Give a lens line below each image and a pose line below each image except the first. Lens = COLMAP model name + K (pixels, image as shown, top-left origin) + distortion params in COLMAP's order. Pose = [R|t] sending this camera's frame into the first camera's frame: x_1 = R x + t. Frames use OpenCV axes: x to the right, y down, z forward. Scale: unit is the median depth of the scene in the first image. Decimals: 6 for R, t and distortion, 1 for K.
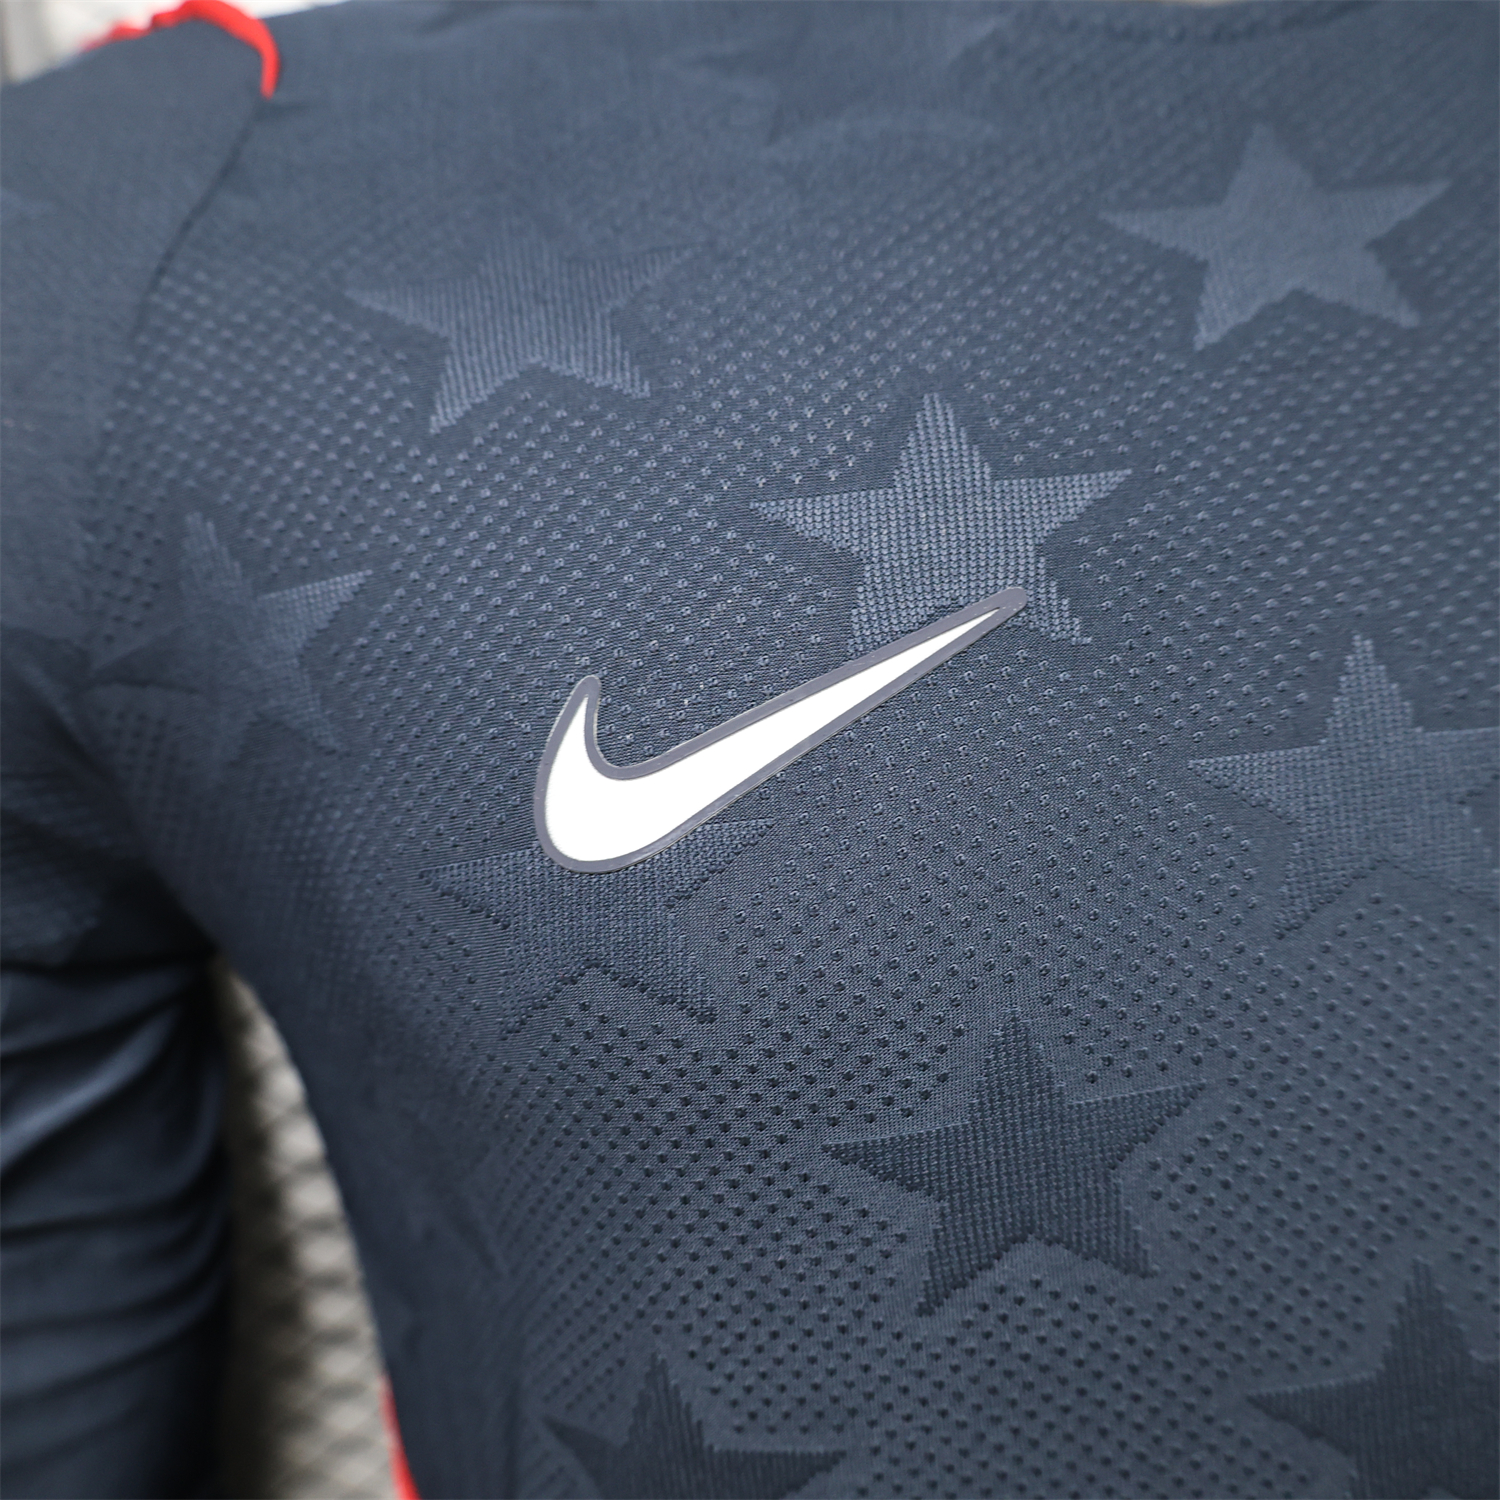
lens RADIAL K [[1537.0, 0, 772.8], [0, 1537.0, 717.8], [0, 0, 1]] dist [-0.001011, 0.000000]
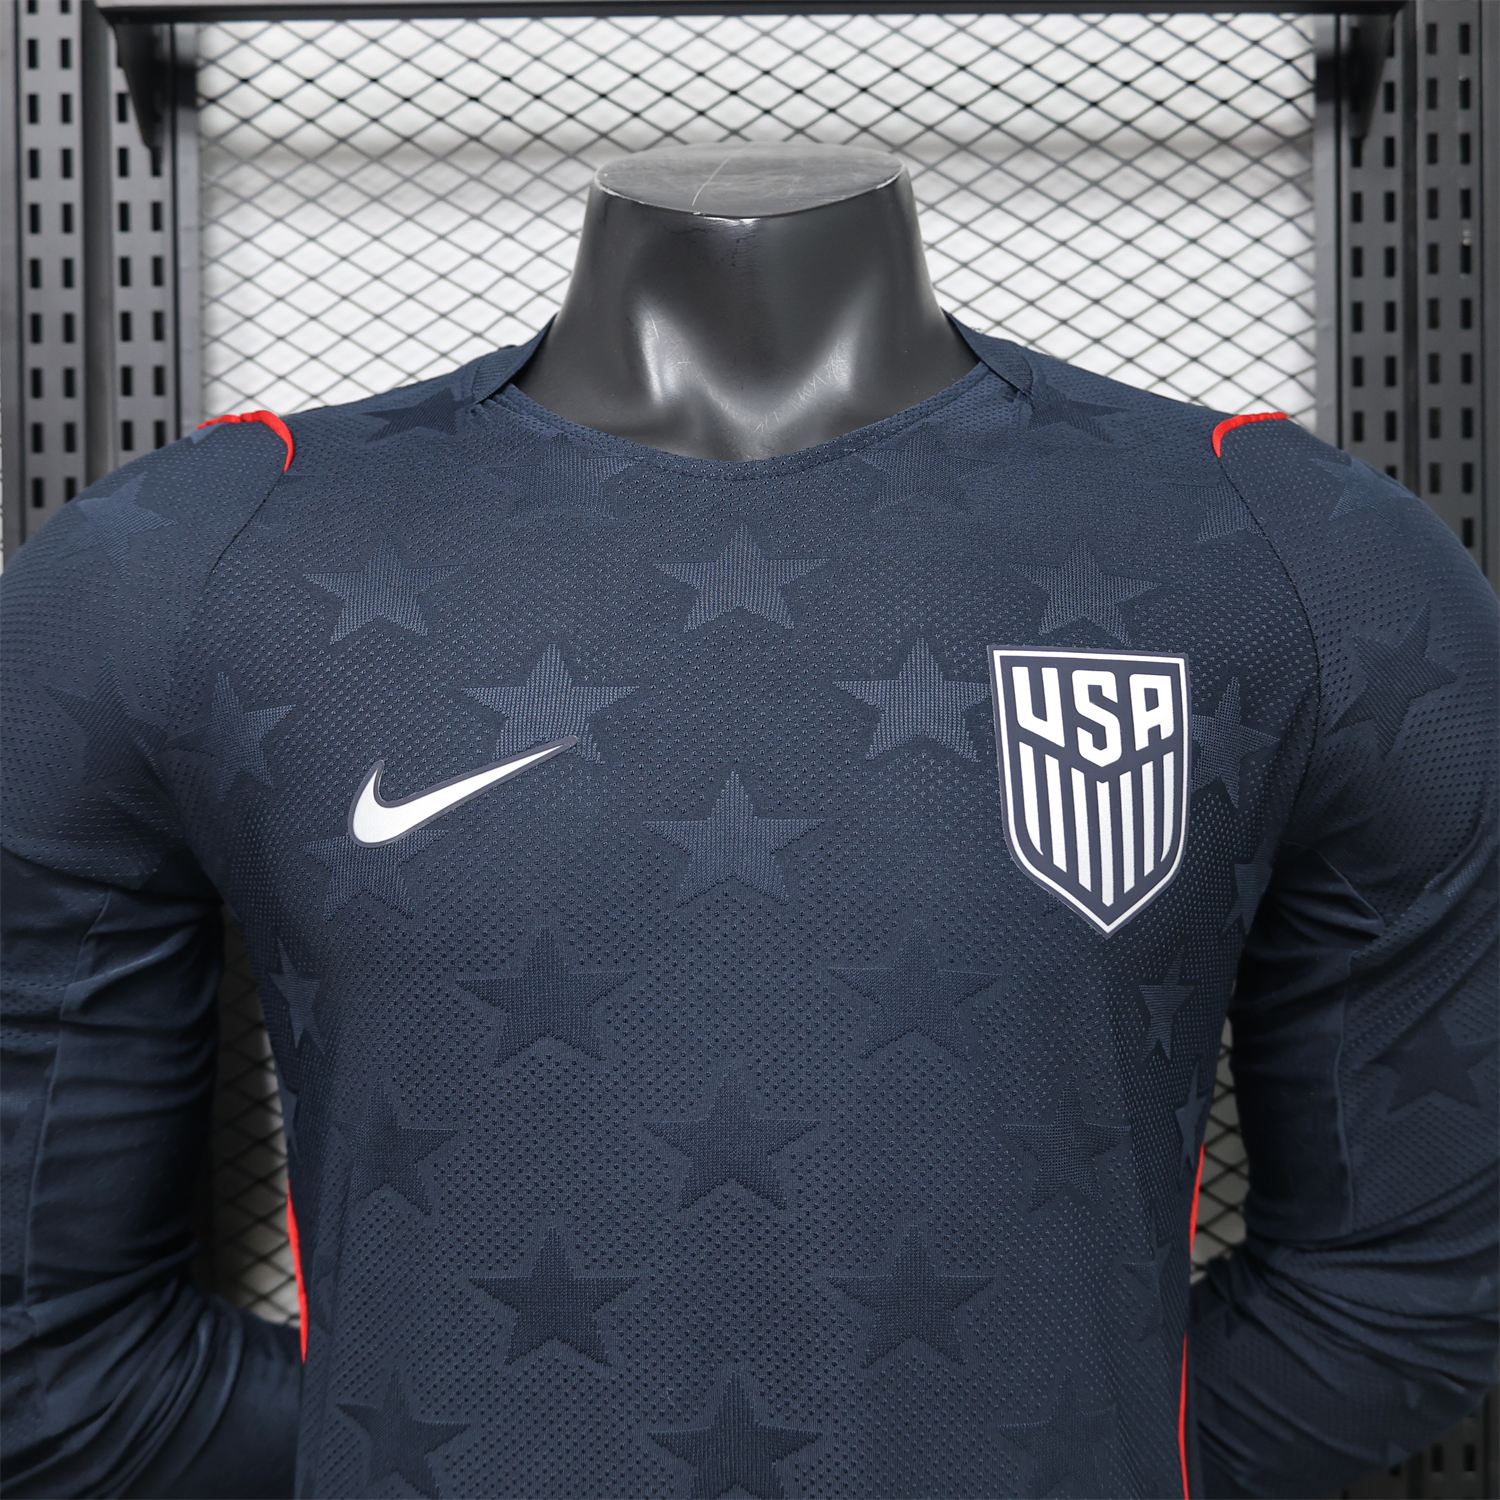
lens RADIAL K [[1537.0, 0, 755.2], [0, 1537.0, 756.3], [0, 0, 1]] dist [-0.001011, 0.000000]
pose [[0.992454, 0.081855, -0.091291, 0.596297], [-0.089227, 0.992807, -0.079835, 0.092328], [0.084099, 0.087378, 0.992619, -1.105091]]
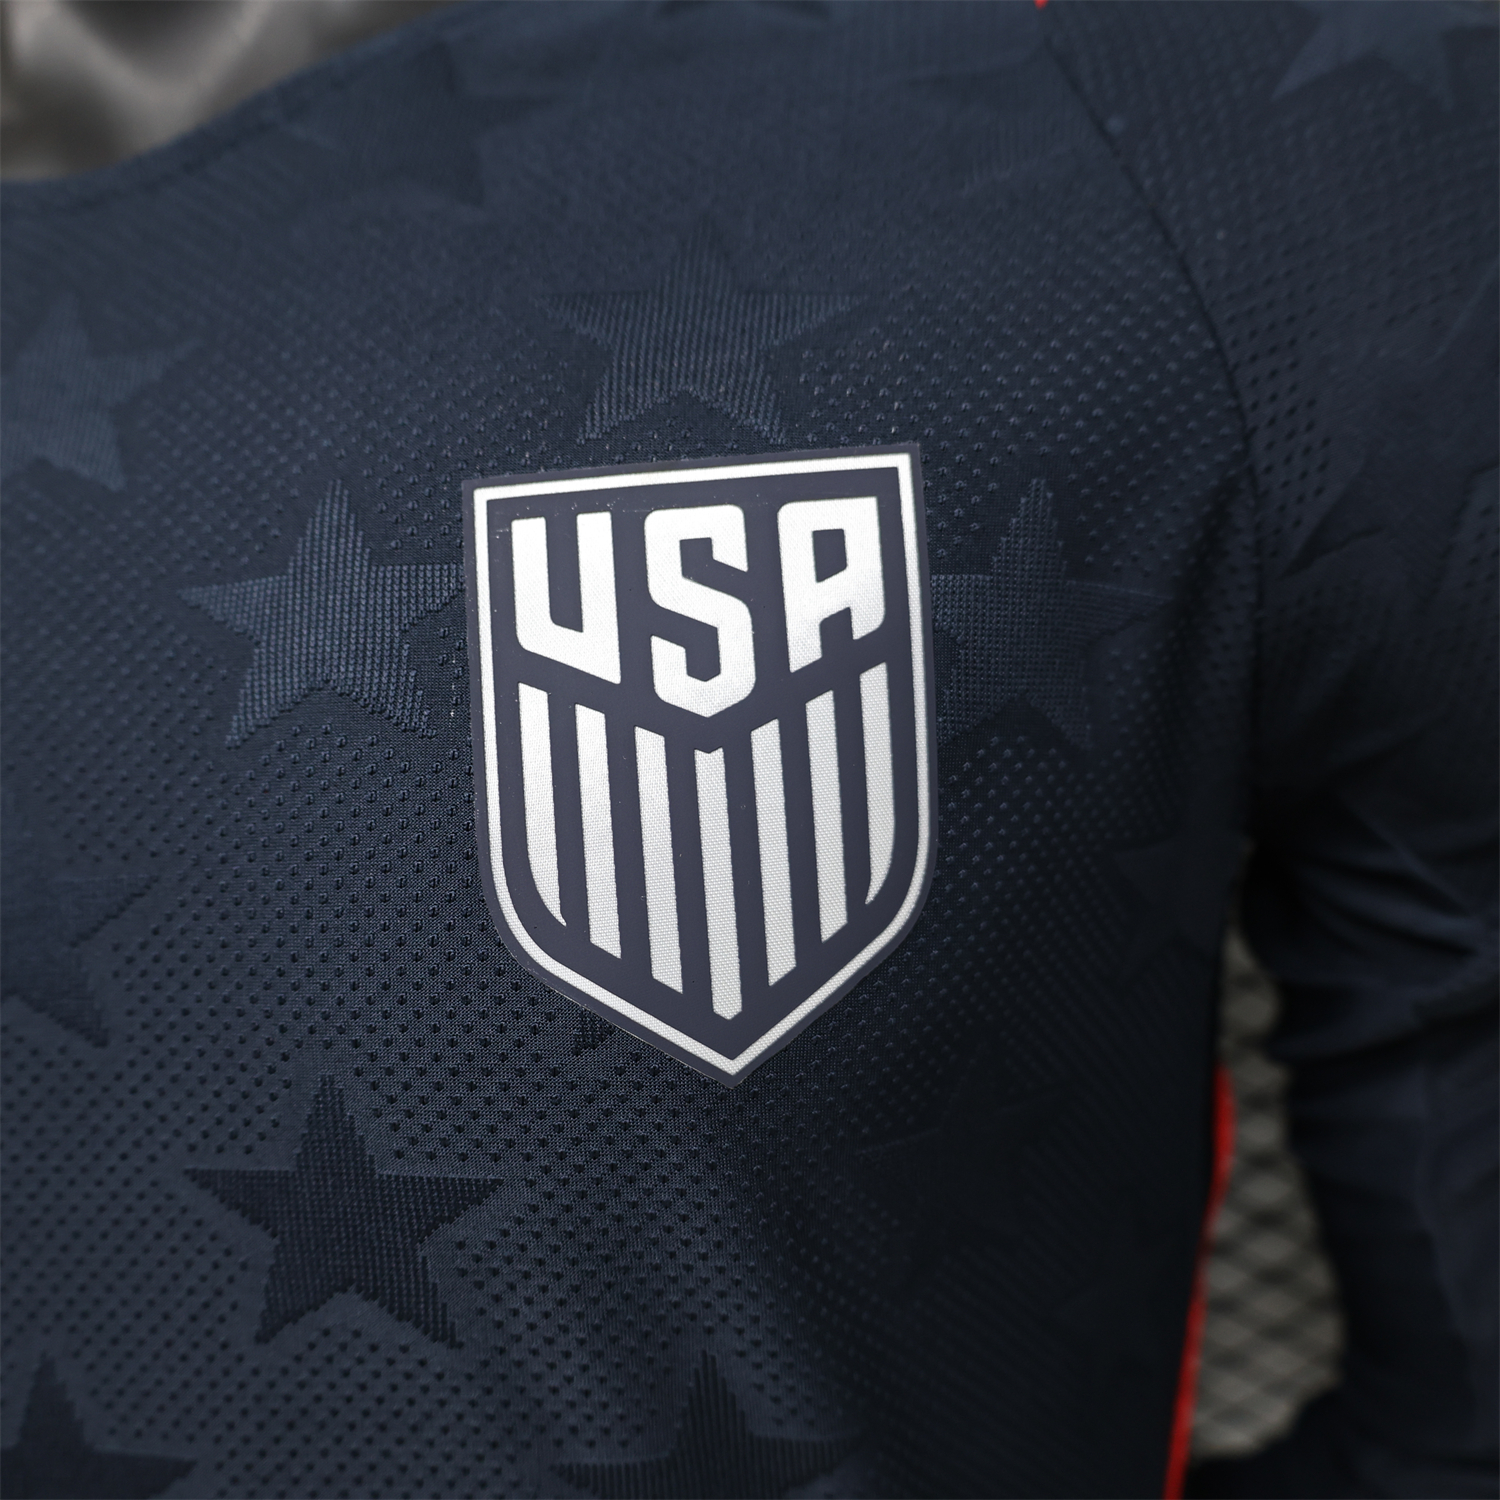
lens RADIAL K [[1537.0, 0, 746.1], [0, 1537.0, 735.4], [0, 0, 1]] dist [-0.001011, 0.000000]
pose [[0.952001, 0.013729, -0.305788, 1.204387], [0.002870, 0.998549, 0.053767, -0.146712], [0.306083, -0.052064, 0.950580, 0.114724]]
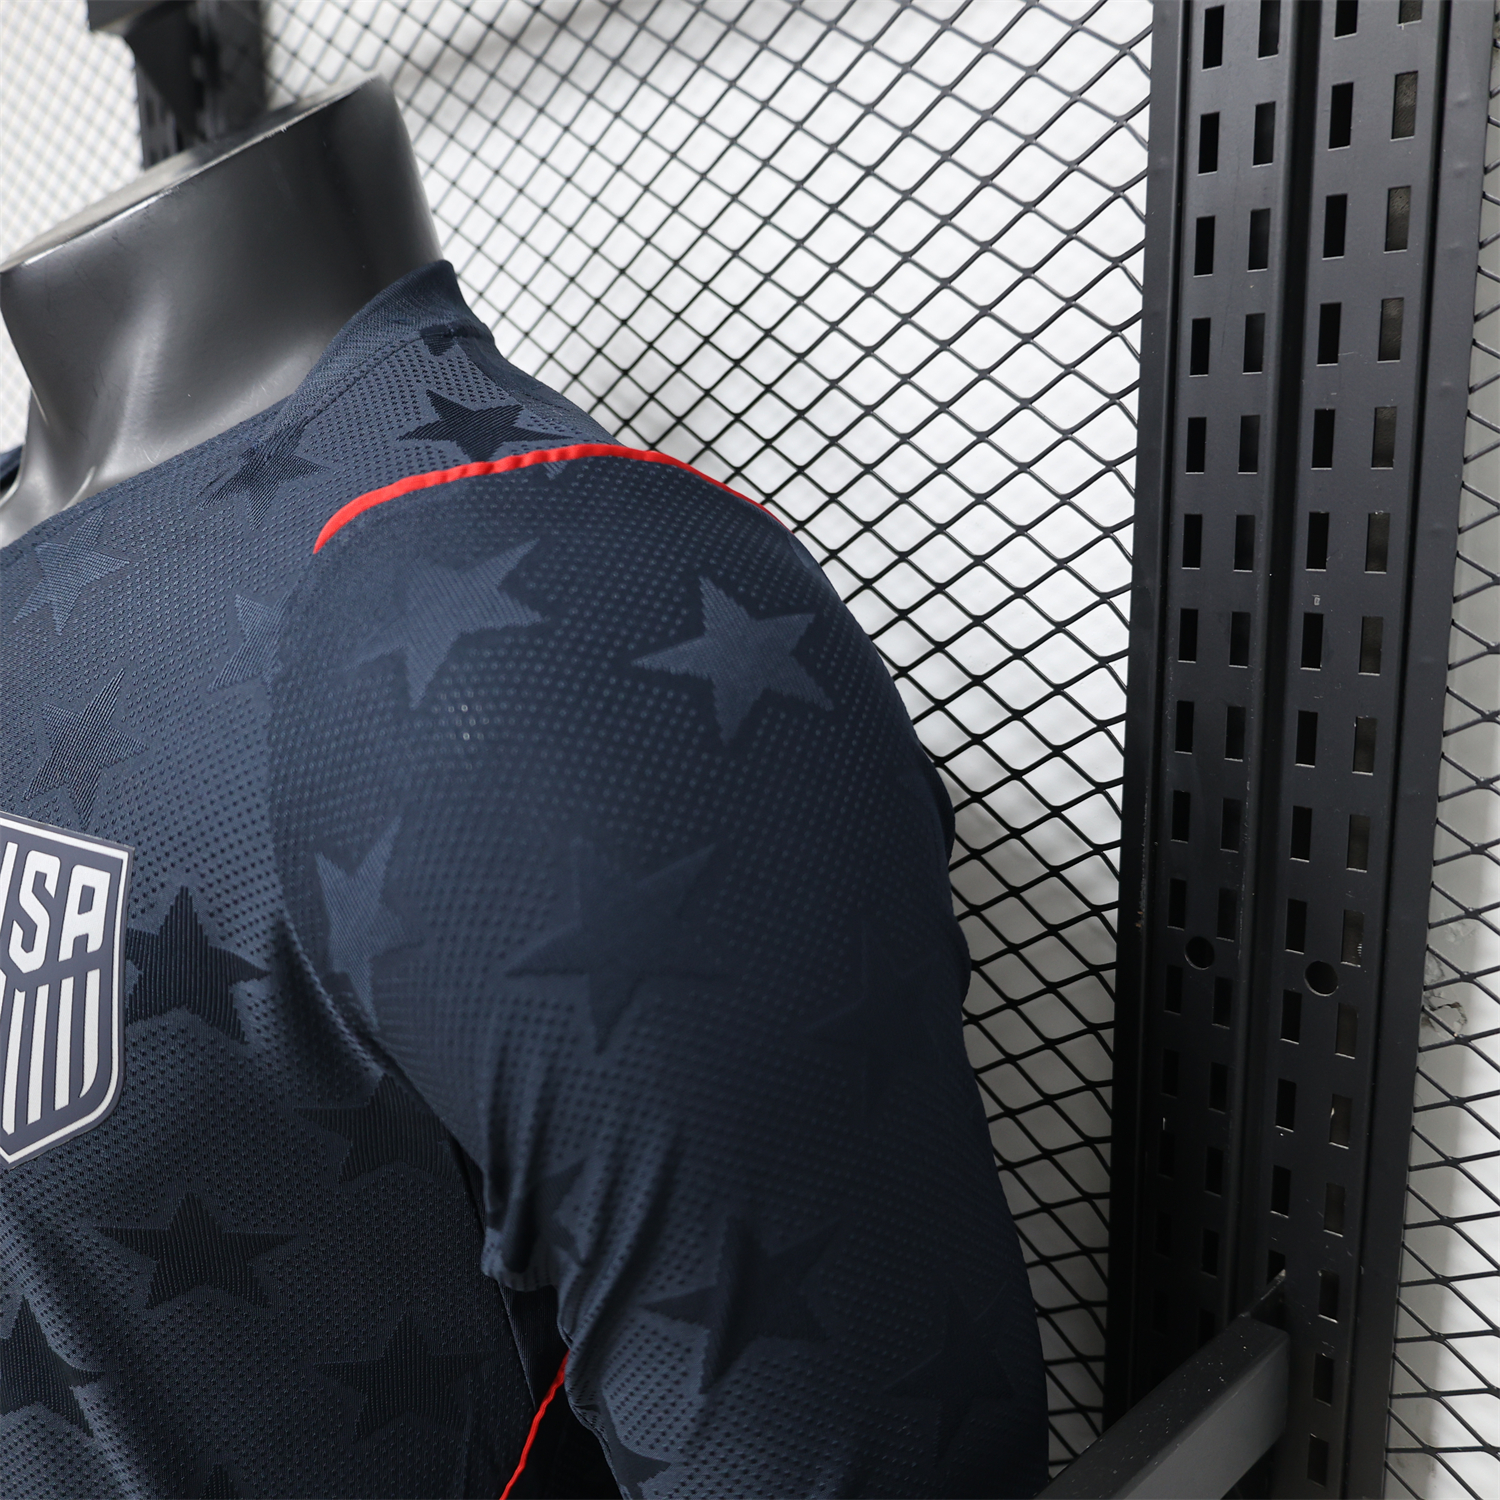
lens RADIAL K [[1537.0, 0, 748.6], [0, 1537.0, 754.5], [0, 0, 1]] dist [-0.001011, 0.000000]
pose [[0.618403, 0.235583, -0.749719, 2.672348], [-0.116490, 0.970950, 0.209014, -0.820524], [0.777180, -0.041920, 0.627881, 0.590848]]
